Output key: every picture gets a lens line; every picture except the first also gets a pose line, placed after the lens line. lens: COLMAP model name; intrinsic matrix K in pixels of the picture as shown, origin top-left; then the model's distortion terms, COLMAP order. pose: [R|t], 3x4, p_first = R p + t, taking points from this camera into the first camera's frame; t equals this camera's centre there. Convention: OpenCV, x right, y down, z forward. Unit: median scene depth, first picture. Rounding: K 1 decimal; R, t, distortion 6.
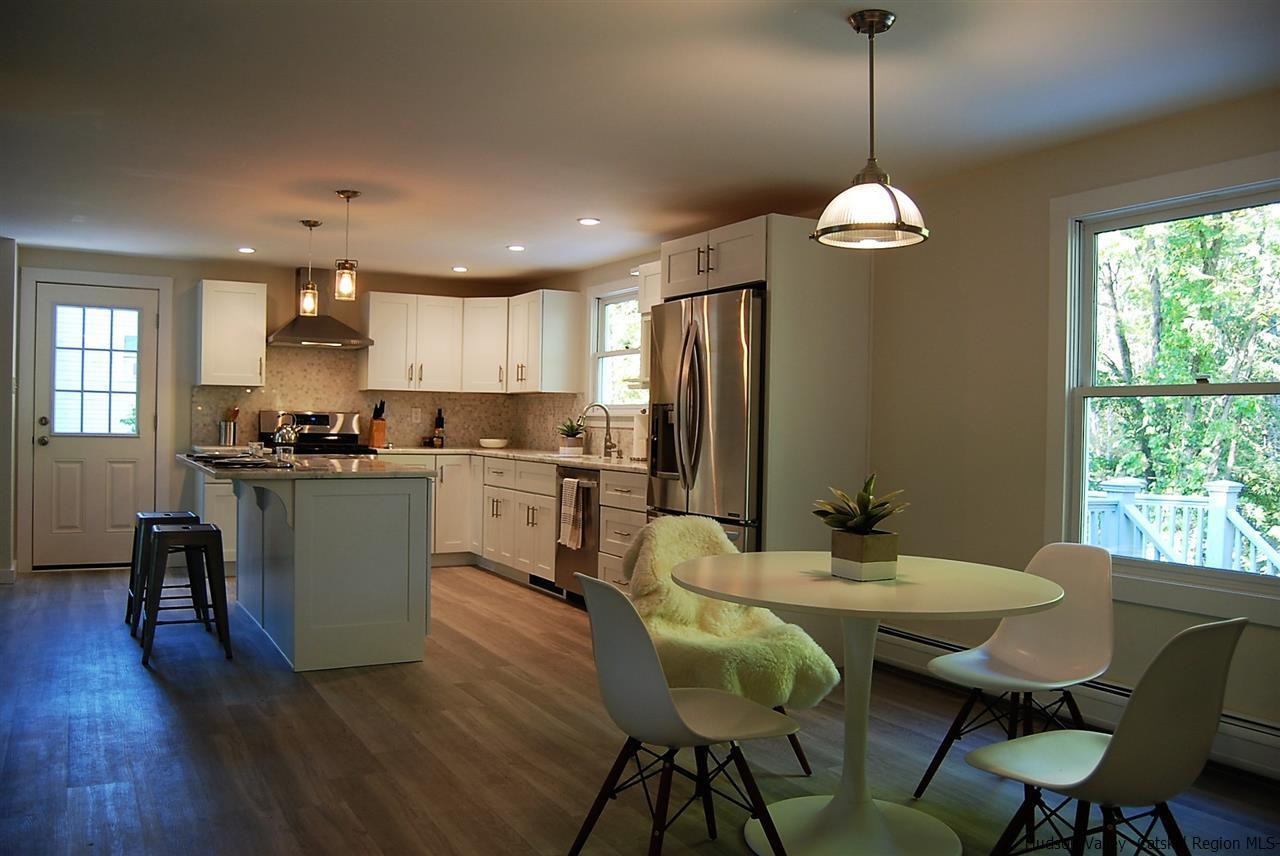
lens RADIAL K [[1026.7, 0, 640.0], [0, 1026.7, 428.0], [0, 0, 1]] dist [-0.072539, 0.007030]
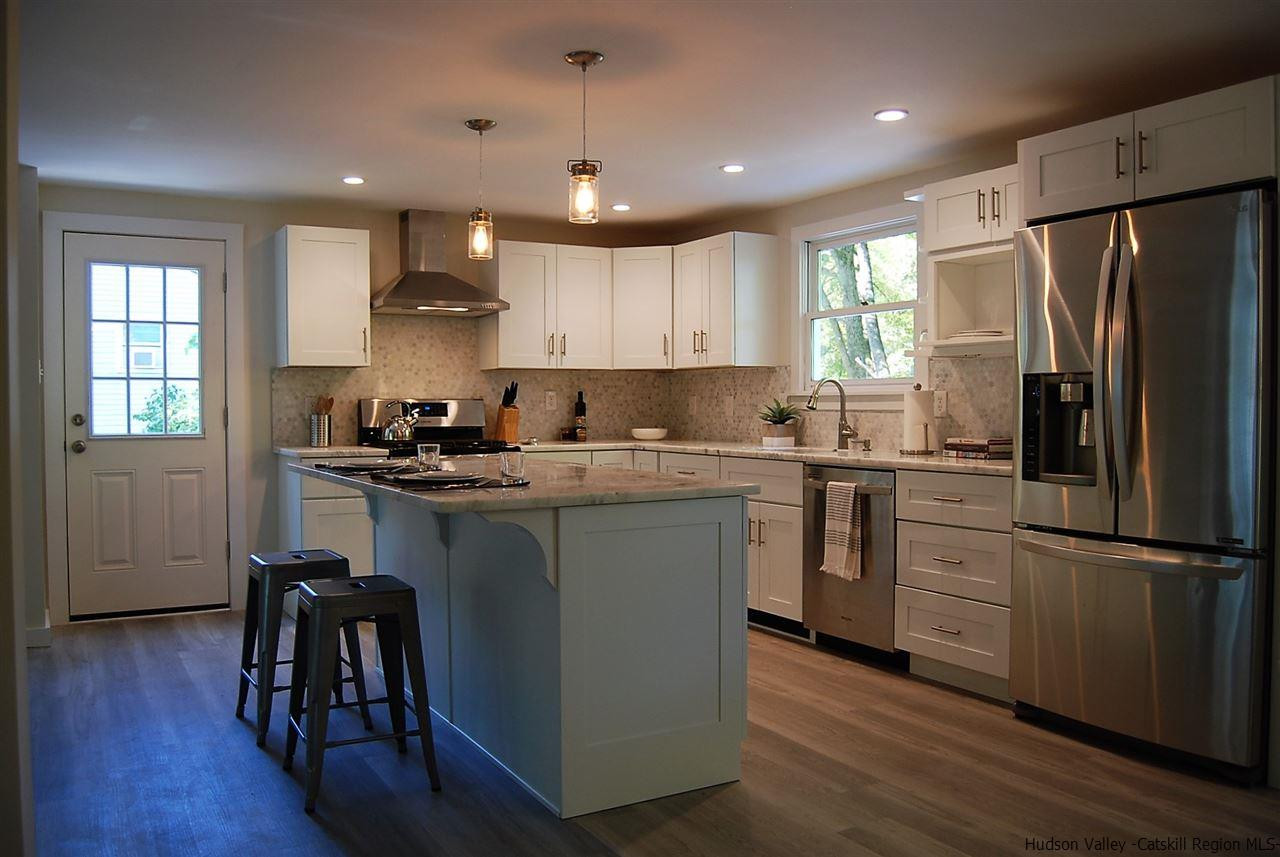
lens RADIAL K [[1026.7, 0, 640.0], [0, 1026.7, 428.5], [0, 0, 1]] dist [-0.072539, 0.007030]
pose [[0.999564, -0.024082, 0.017073, -0.185325], [0.023775, 0.999556, 0.017952, -0.003823], [-0.017497, -0.017538, 0.999693, 0.240801]]
